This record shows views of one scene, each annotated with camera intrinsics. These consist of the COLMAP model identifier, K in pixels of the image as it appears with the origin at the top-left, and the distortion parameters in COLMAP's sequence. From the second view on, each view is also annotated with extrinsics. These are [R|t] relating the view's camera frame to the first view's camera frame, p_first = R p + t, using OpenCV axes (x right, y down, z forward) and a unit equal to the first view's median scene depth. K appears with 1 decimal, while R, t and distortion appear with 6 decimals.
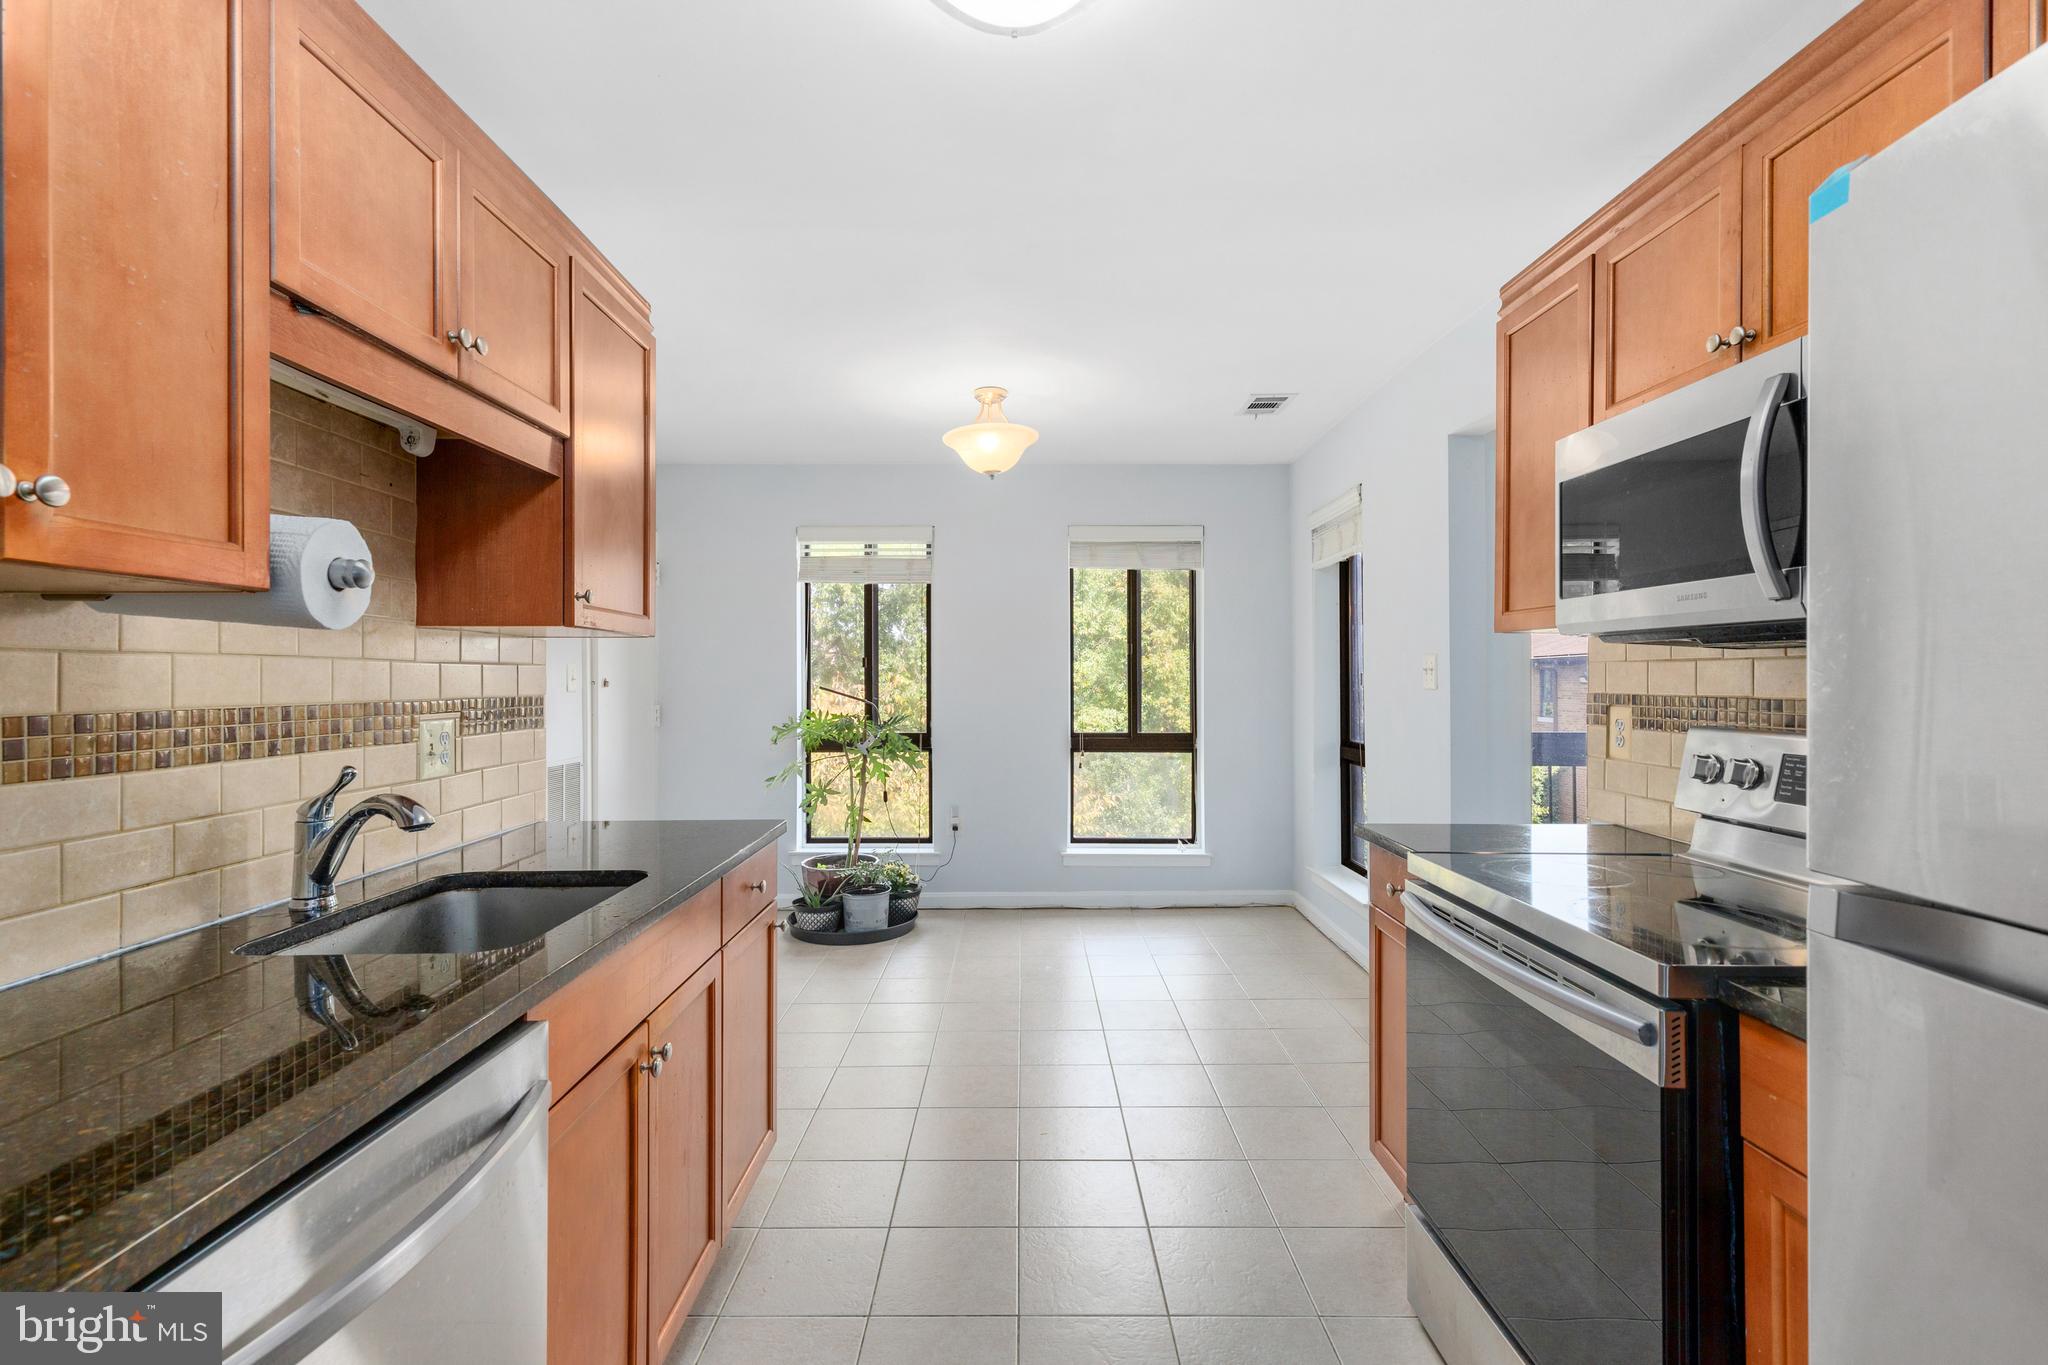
lens RADIAL K [[919.7, 0, 1021.9], [0, 919.7, 687.4], [0, 0, 1]] dist [-0.000790, 0.001332]
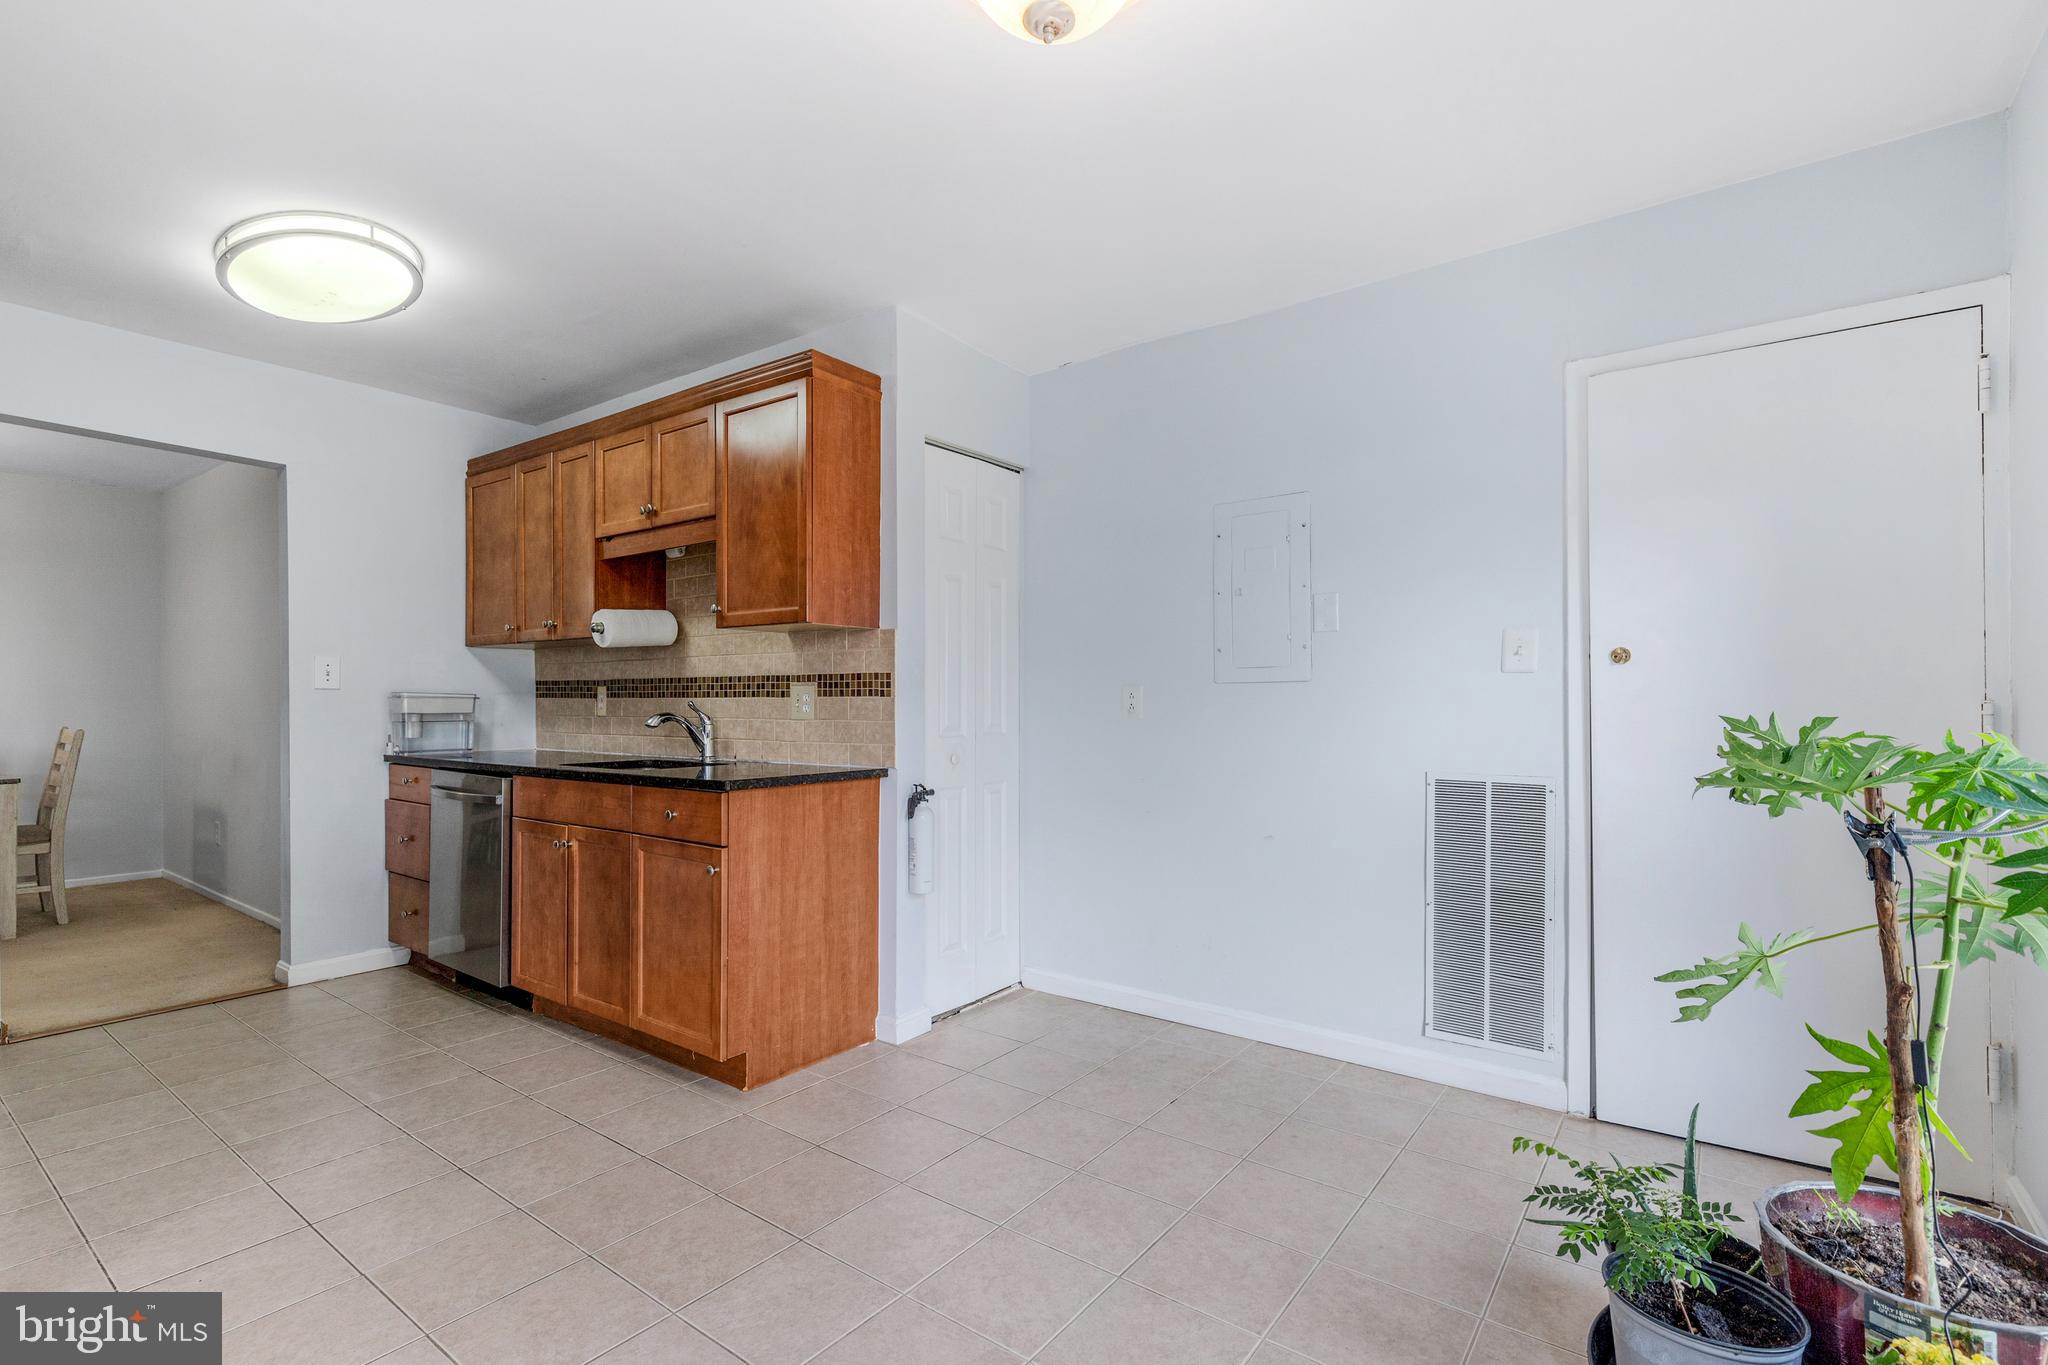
lens RADIAL K [[919.7, 0, 1021.9], [0, 919.7, 687.4], [0, 0, 1]] dist [-0.000790, 0.001332]
pose [[-0.596678, -0.006165, -0.802457, 0.203299], [-0.006184, 0.999976, -0.003084, 0.017382], [0.802457, 0.003122, -0.596702, 0.992909]]
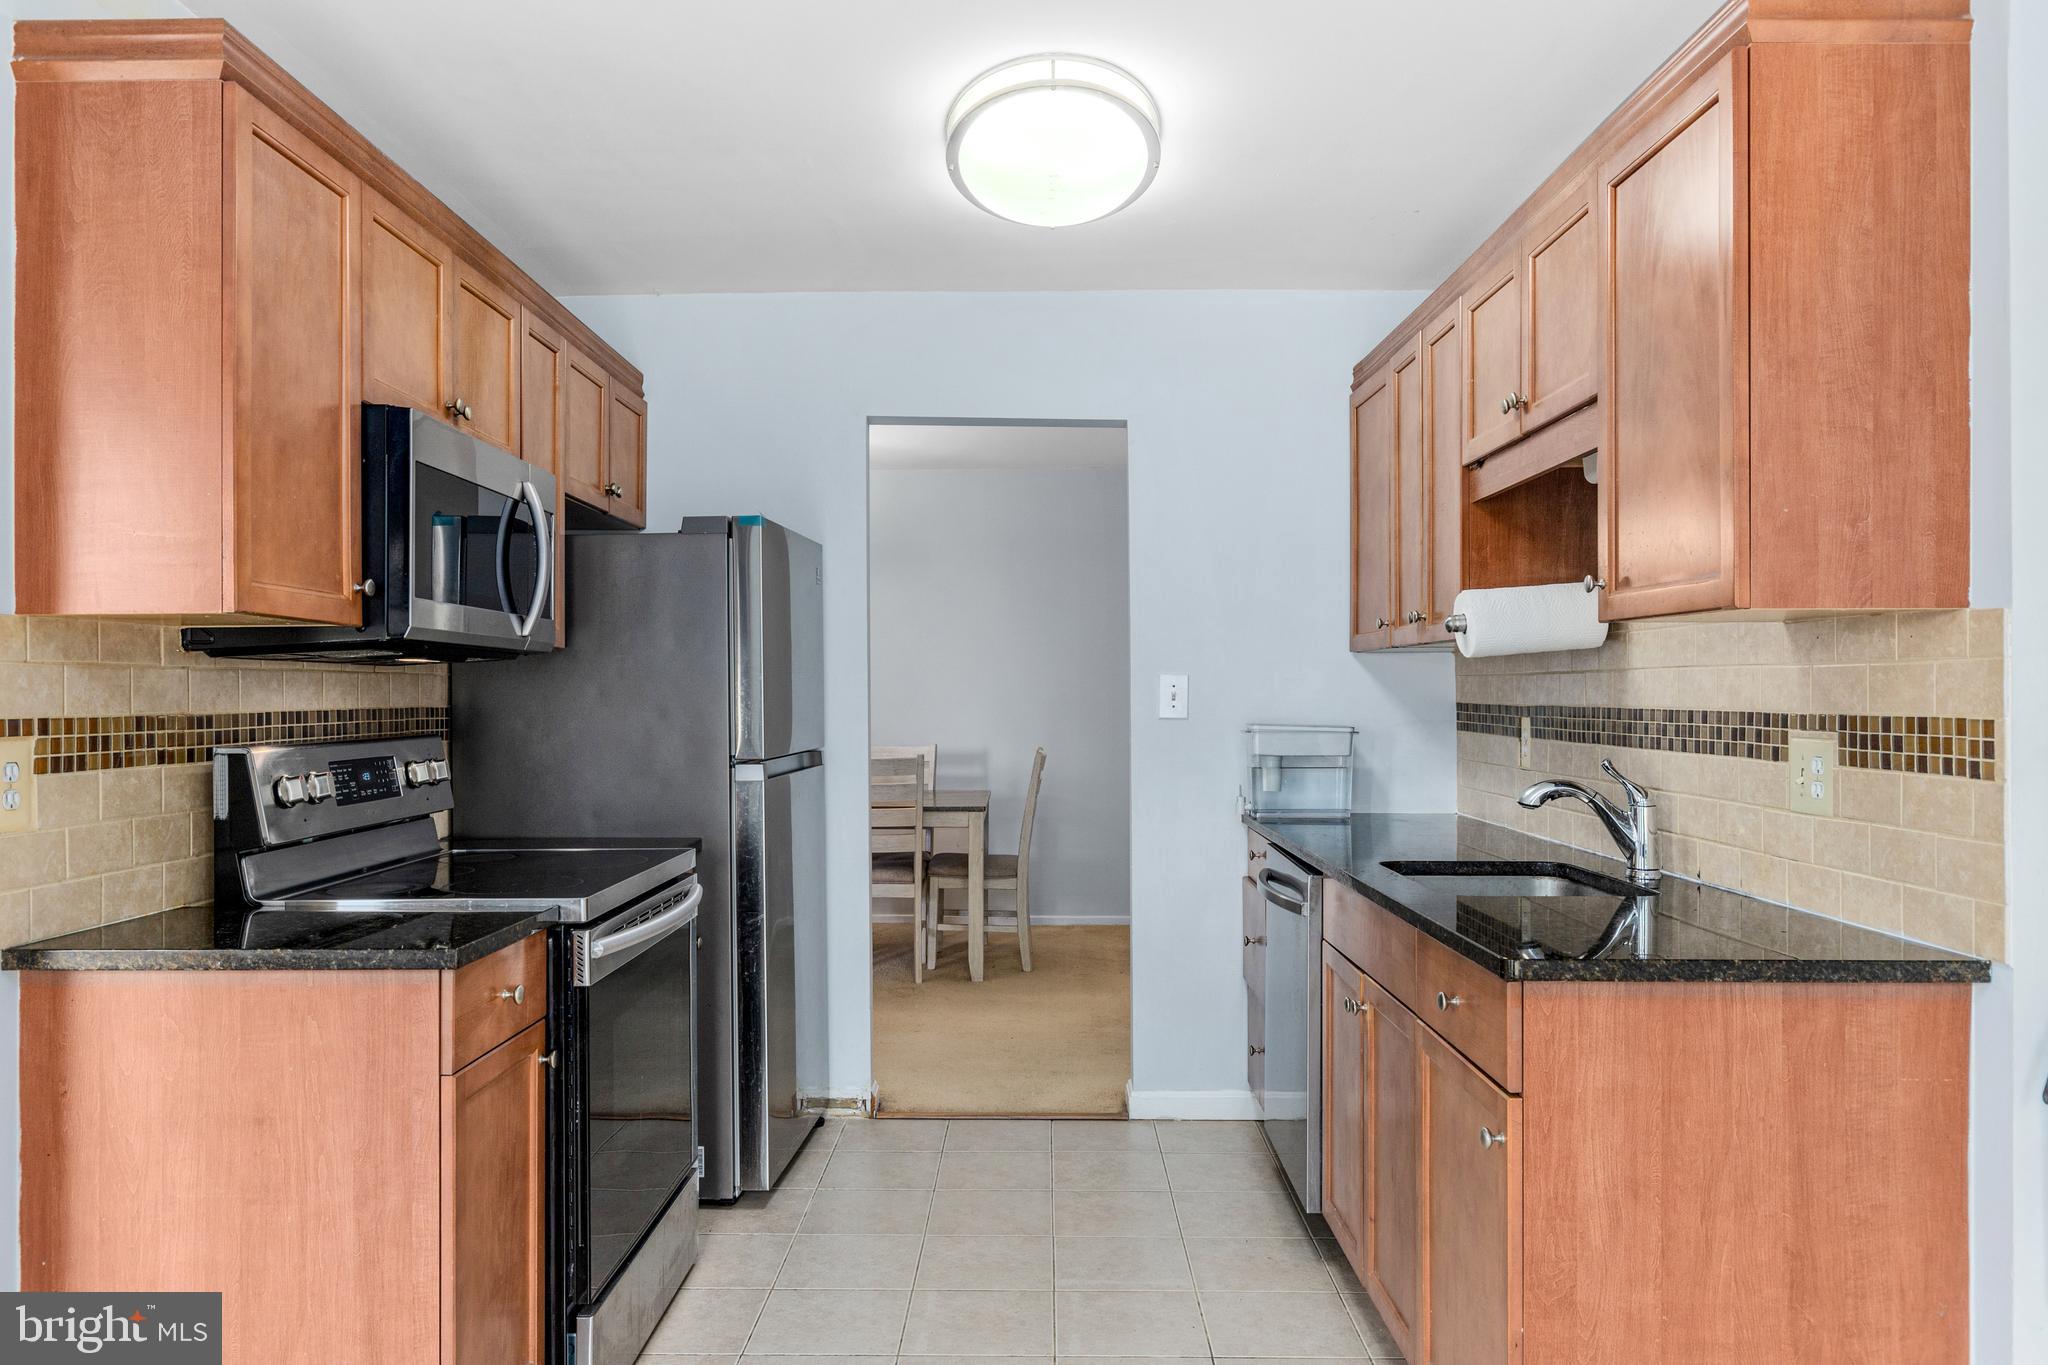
lens RADIAL K [[1419.4, 0, 1031.4], [0, 1419.4, 675.5], [0, 0, 1]] dist [-0.001833, -0.000001]
pose [[-0.999941, 0.003756, 0.010207, -0.002441], [0.003758, 0.999993, 0.000143, -0.008318], [-0.010207, 0.000182, -0.999948, 0.927334]]
